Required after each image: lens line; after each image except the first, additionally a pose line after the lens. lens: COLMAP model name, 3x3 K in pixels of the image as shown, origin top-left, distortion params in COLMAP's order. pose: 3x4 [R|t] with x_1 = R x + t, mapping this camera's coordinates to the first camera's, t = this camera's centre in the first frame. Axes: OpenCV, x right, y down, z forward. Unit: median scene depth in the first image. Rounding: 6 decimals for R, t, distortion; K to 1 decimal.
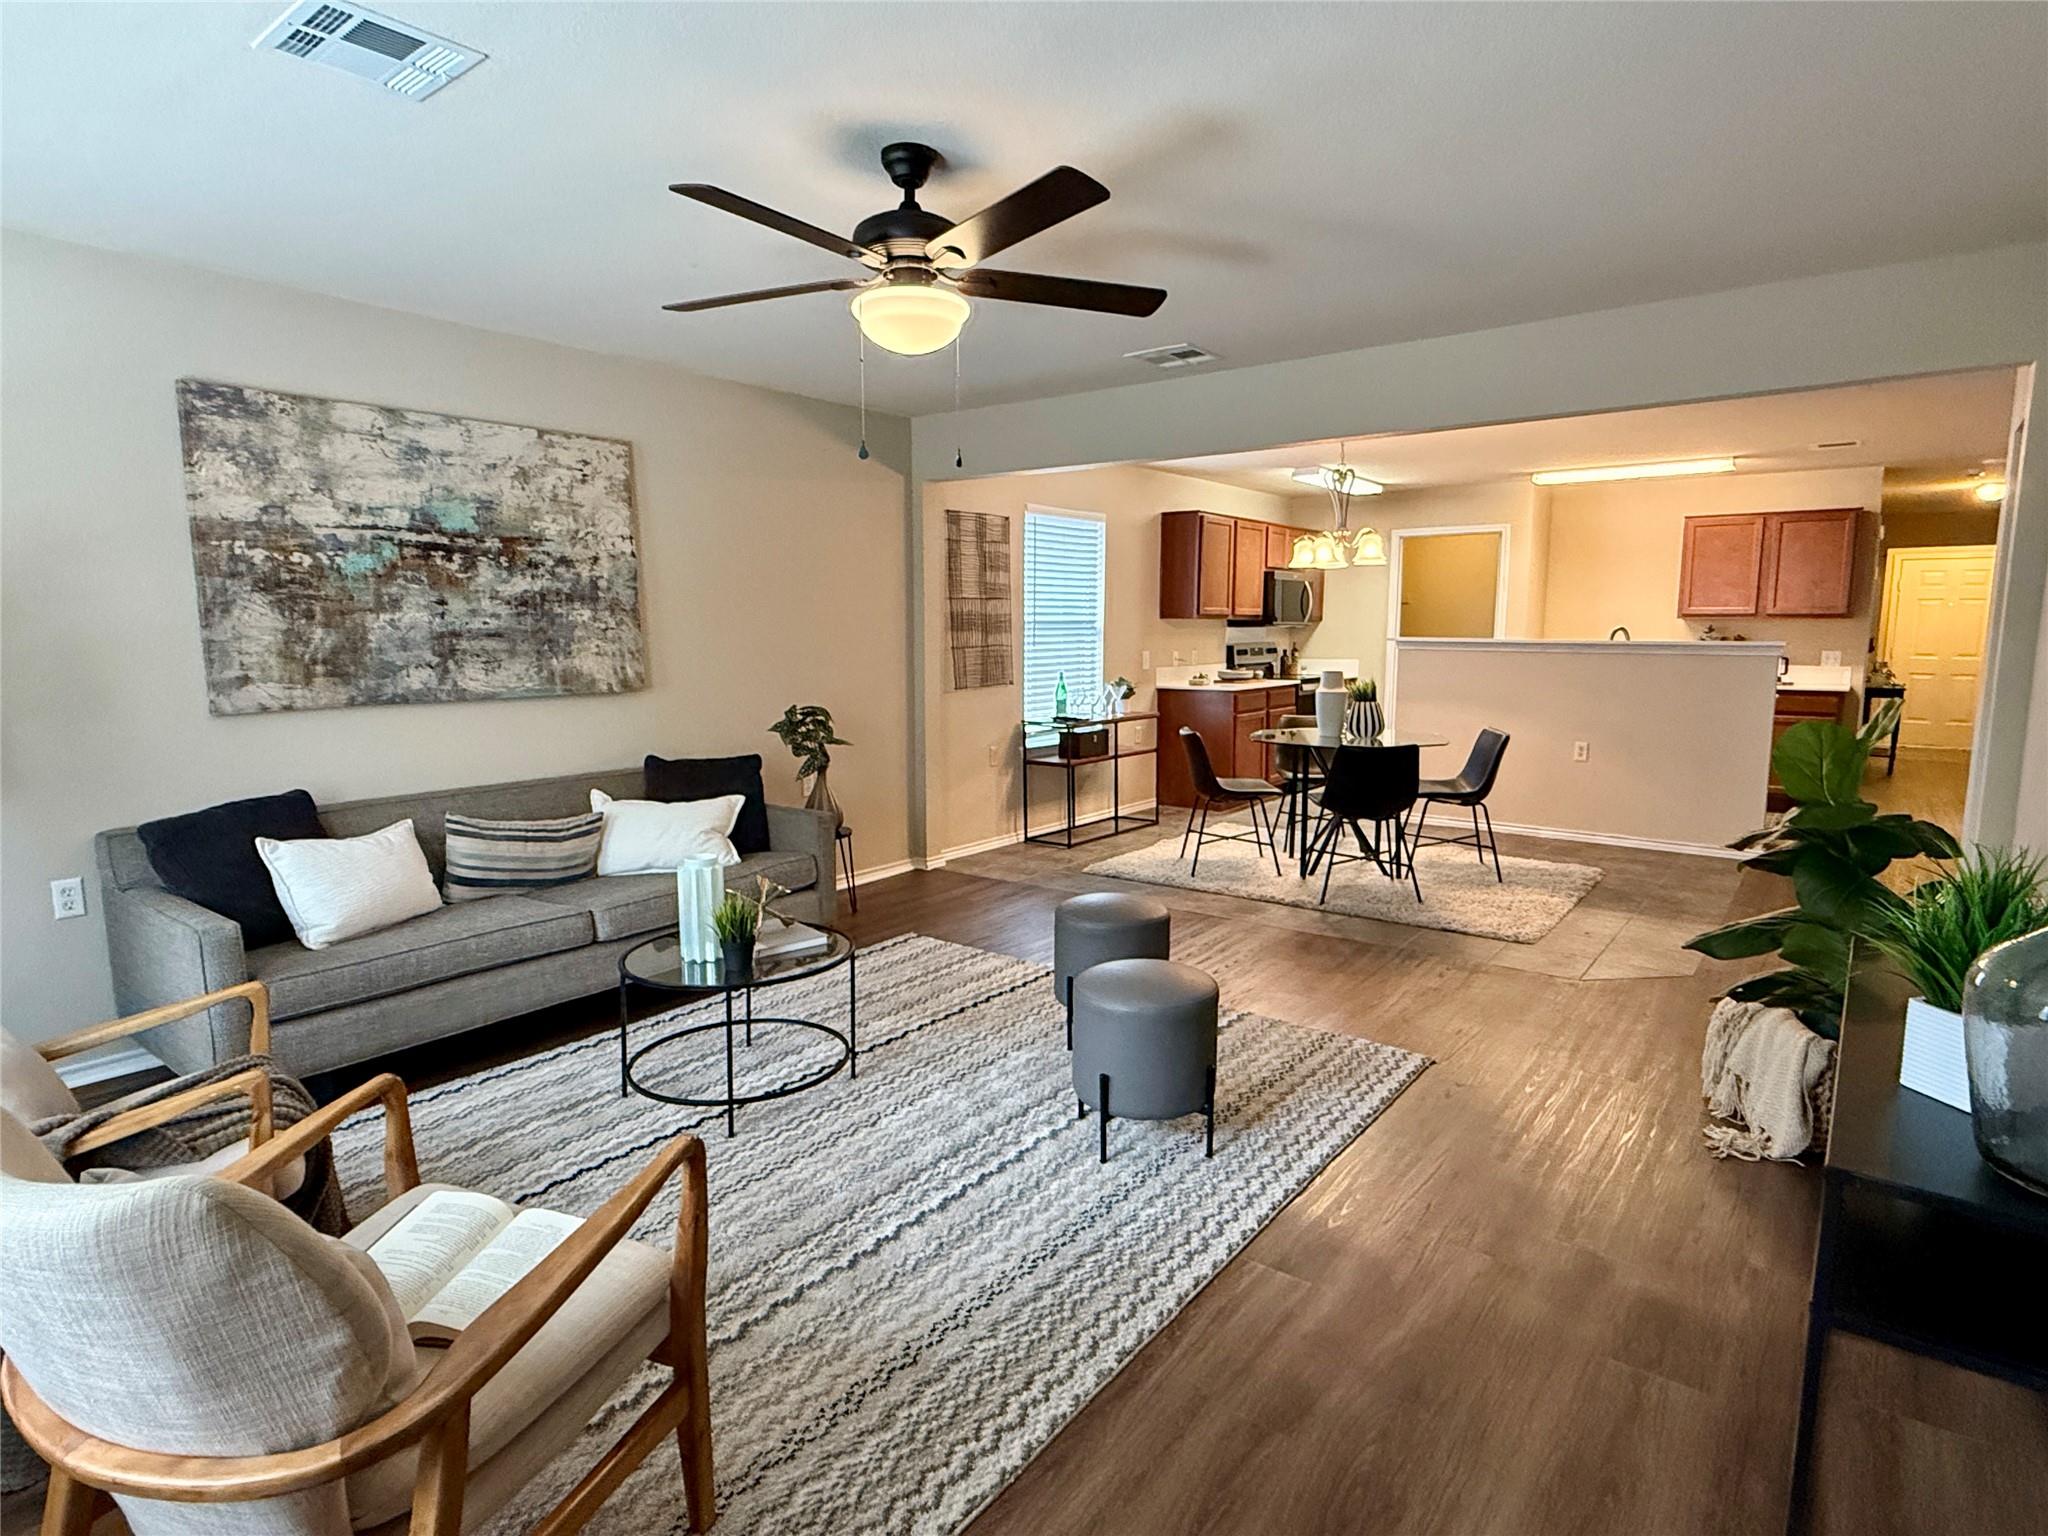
lens RADIAL K [[1101.4, 0, 1025.1], [0, 1101.4, 775.4], [0, 0, 1]] dist [0.000706, 0.001427]
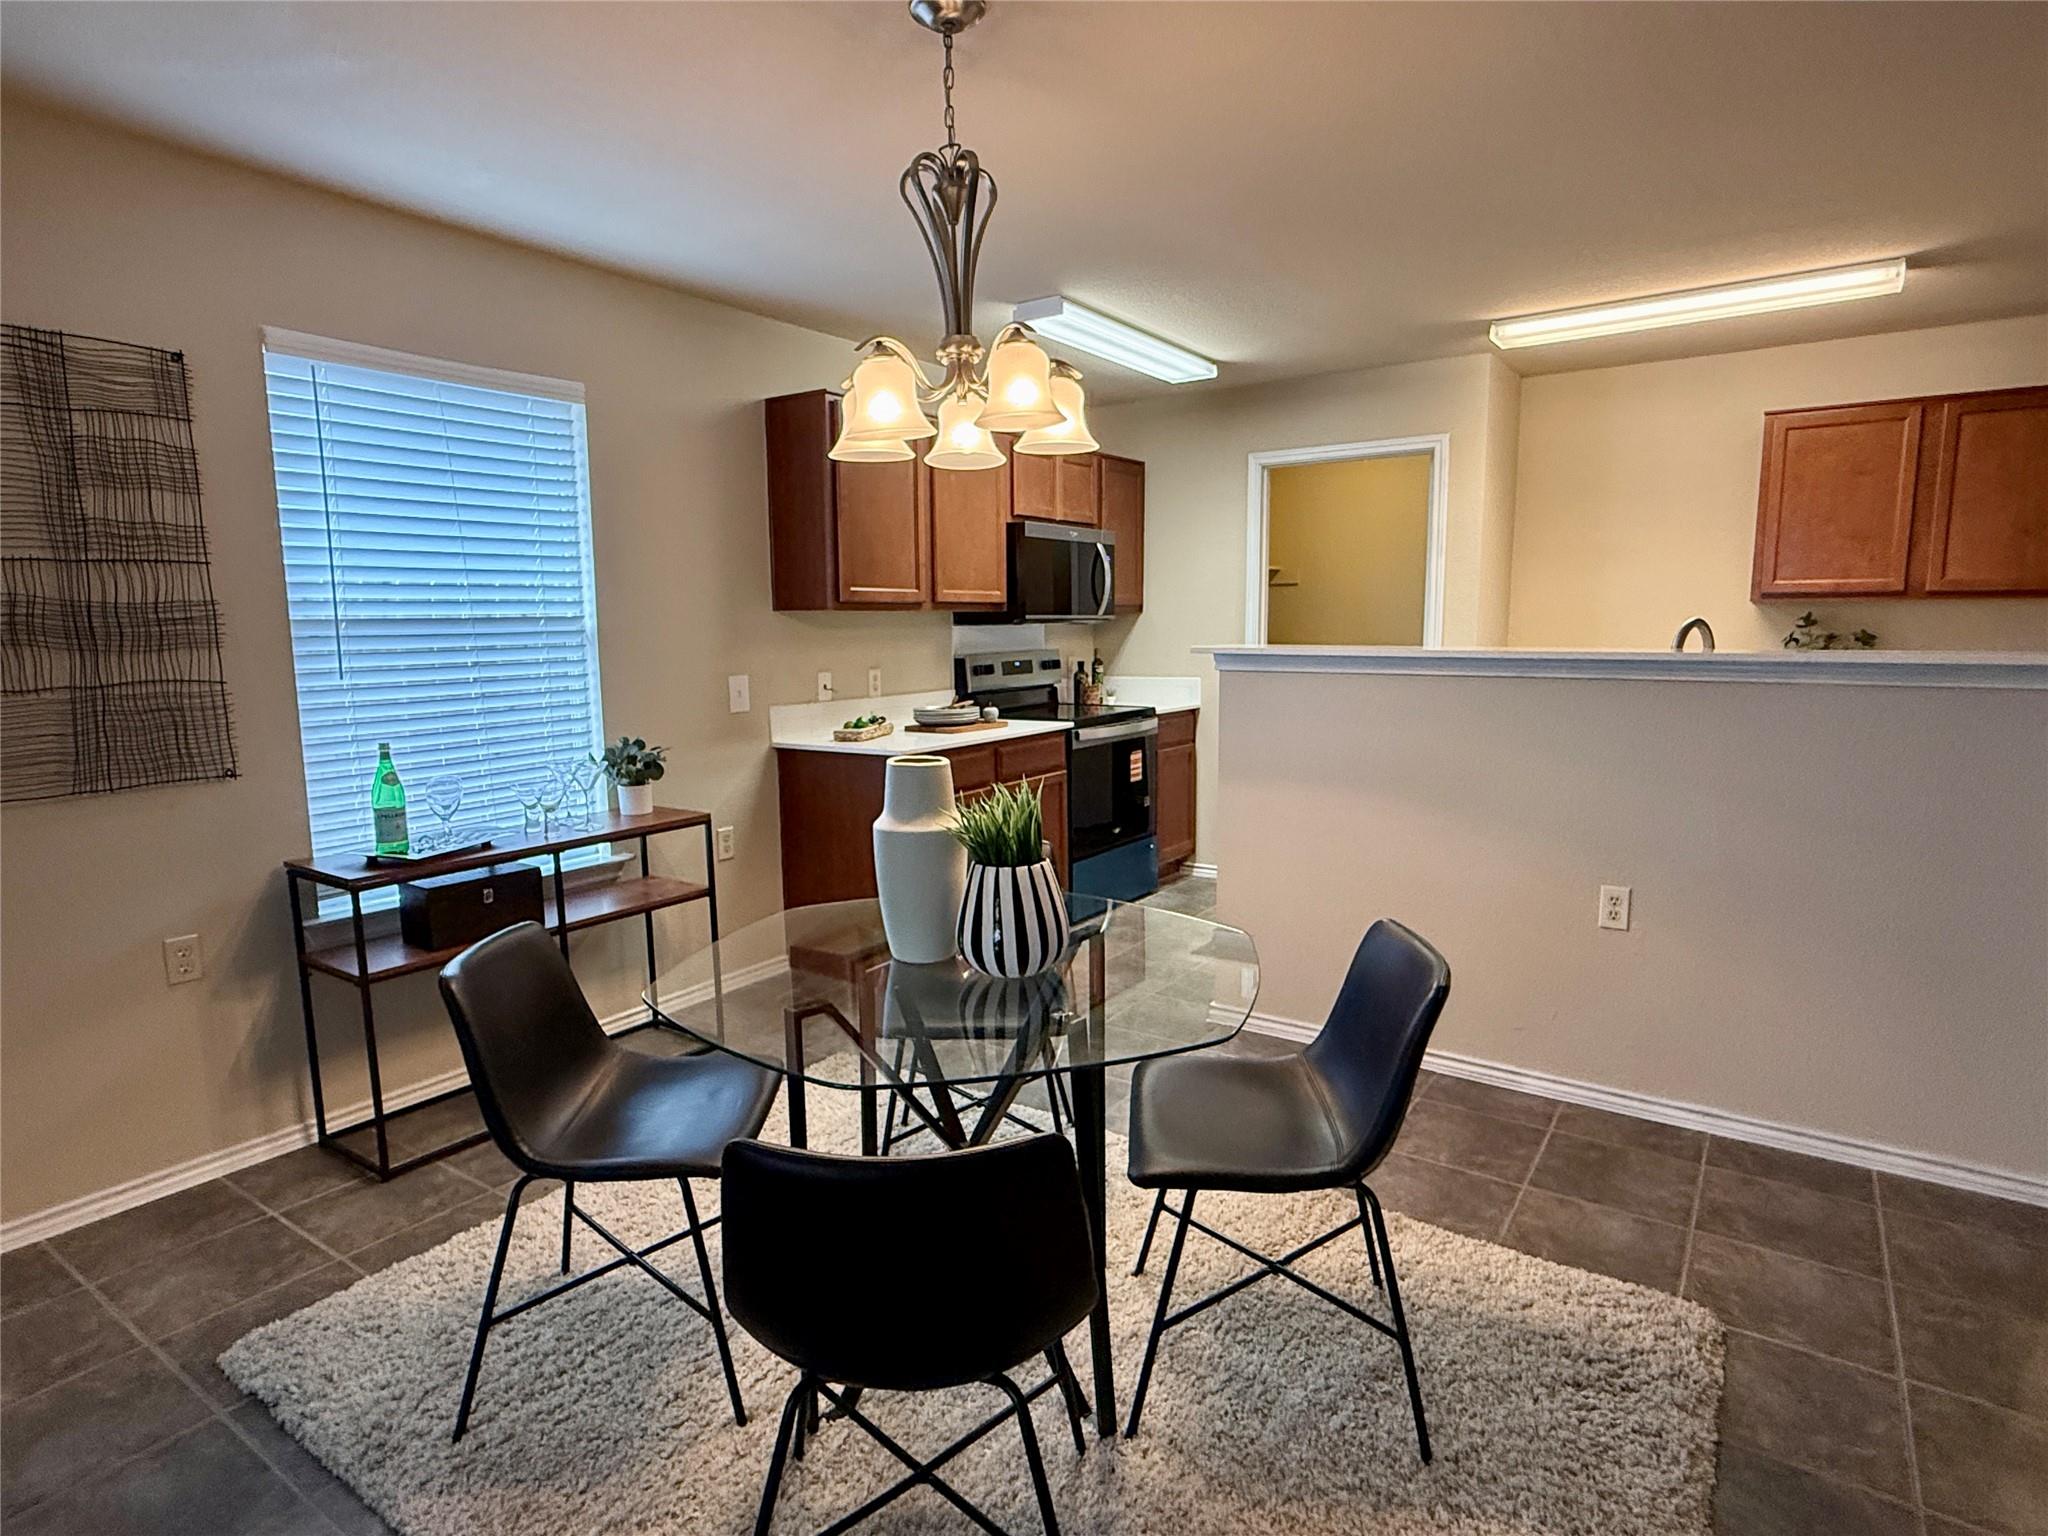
lens RADIAL K [[1101.4, 0, 1031.4], [0, 1101.4, 769.2], [0, 0, 1]] dist [0.000706, 0.001427]
pose [[0.998711, -0.016576, 0.047968, 0.399792], [0.016630, 0.999861, -0.000733, -0.124530], [-0.047950, 0.001530, 0.998849, 0.904168]]
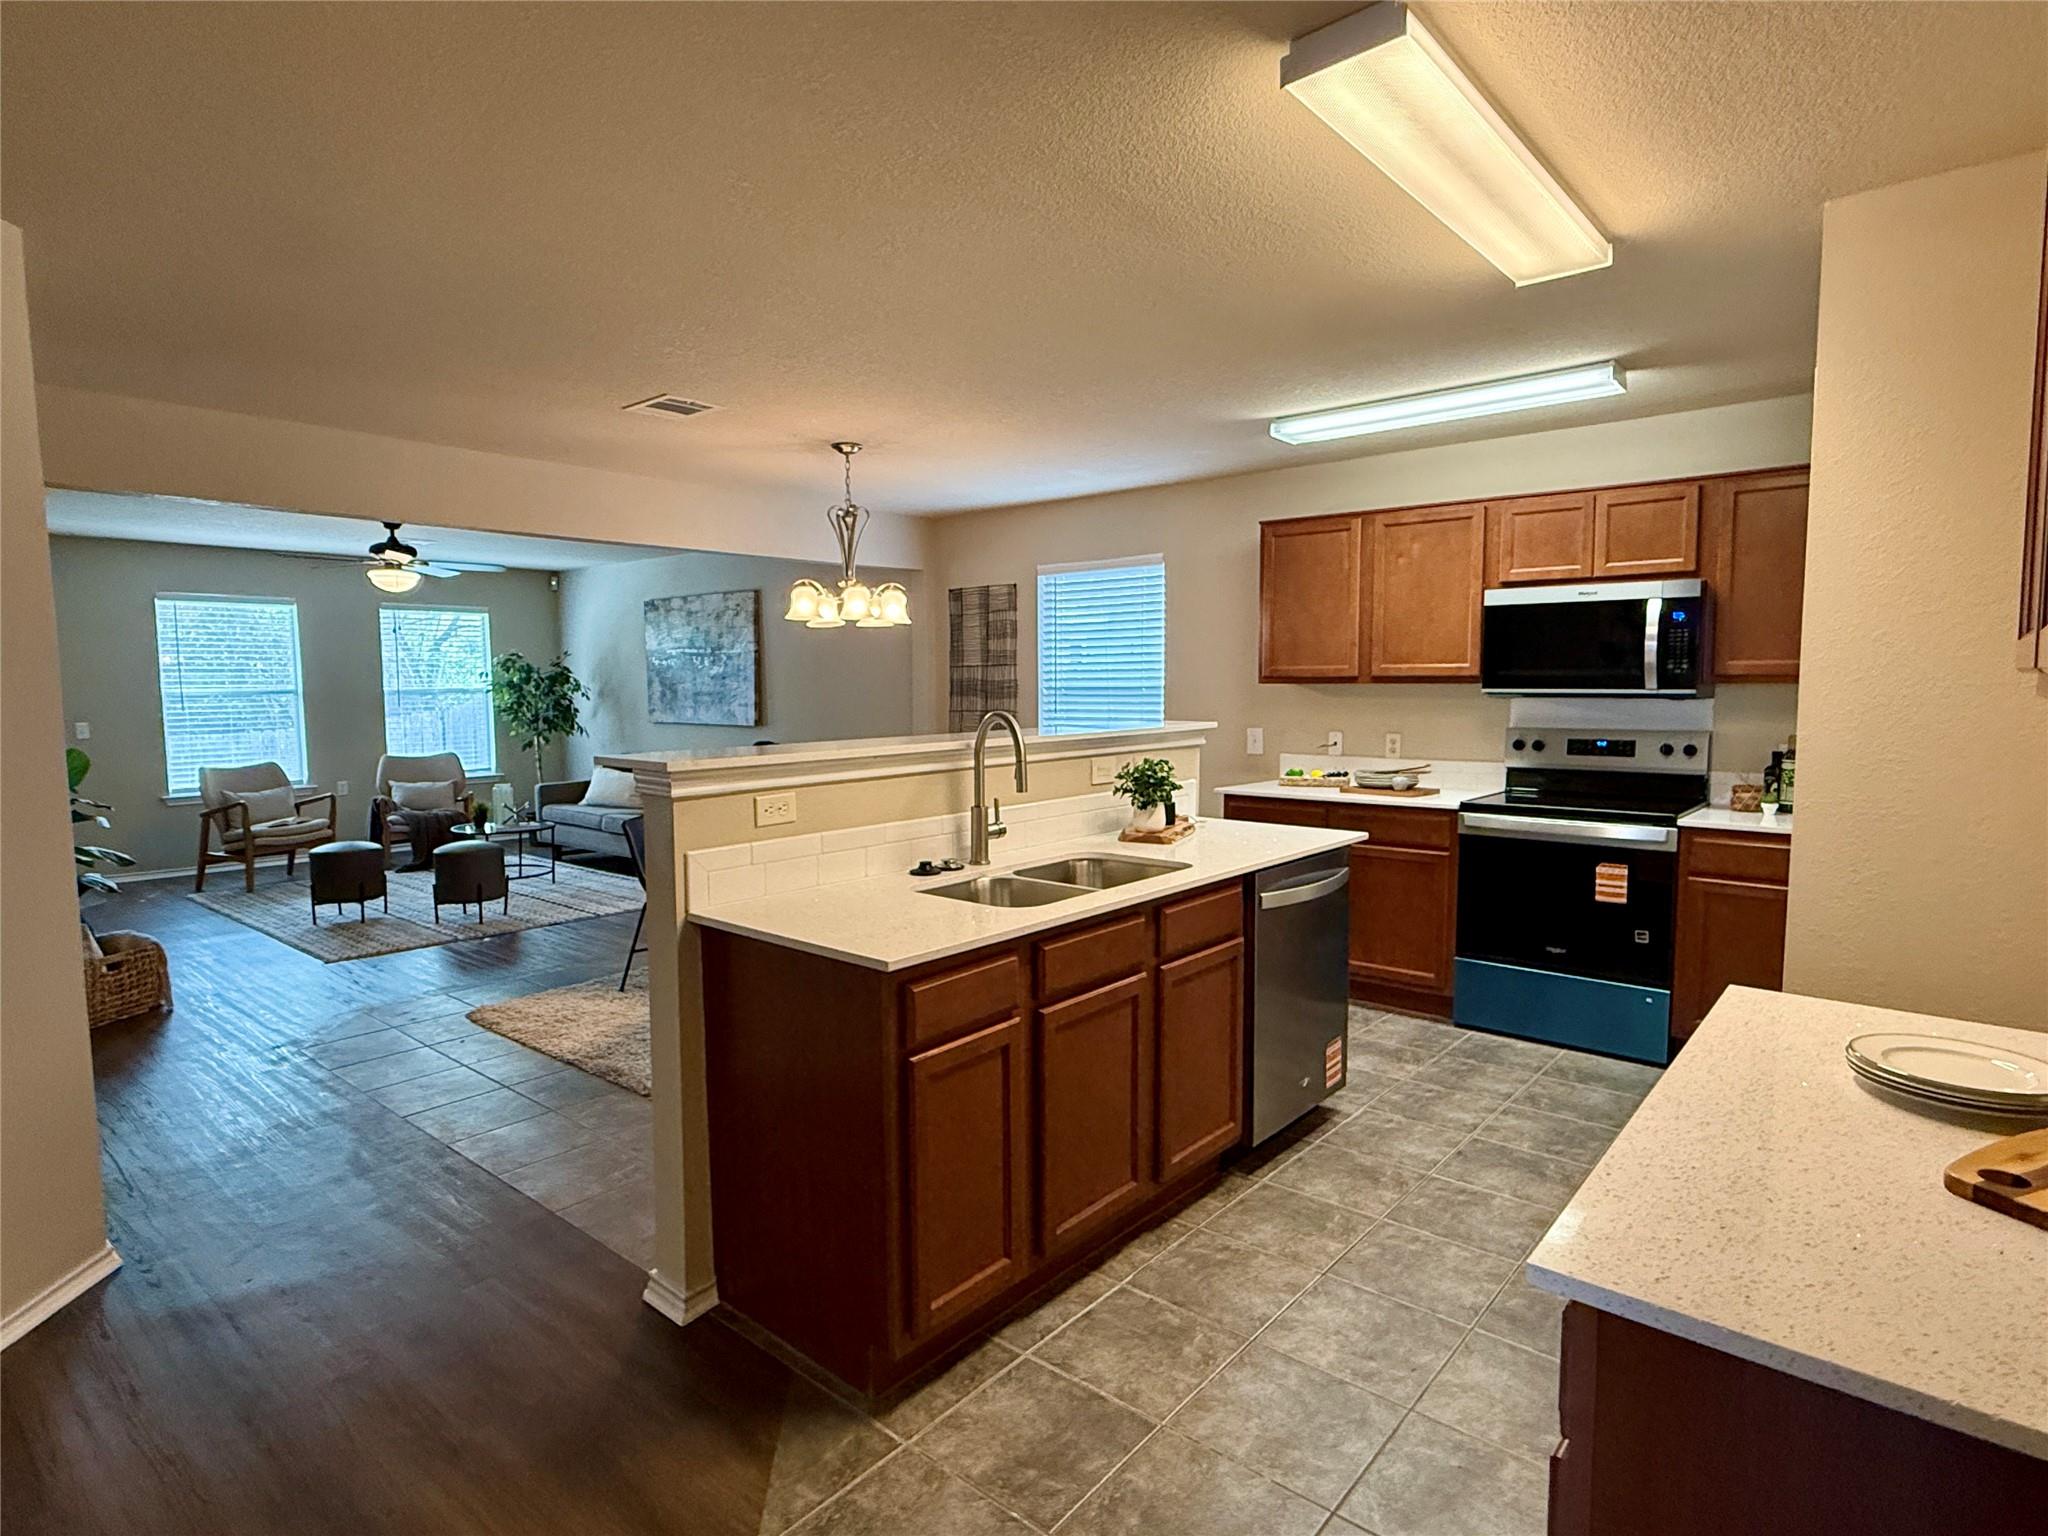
lens RADIAL K [[1101.4, 0, 1019.6], [0, 1101.4, 771.1], [0, 0, 1]] dist [0.000706, 0.001427]
pose [[-0.057825, 0.082935, -0.994876, 1.511651], [-0.131084, 0.987285, 0.089921, -0.237769], [0.989683, 0.135612, -0.046218, 1.625847]]
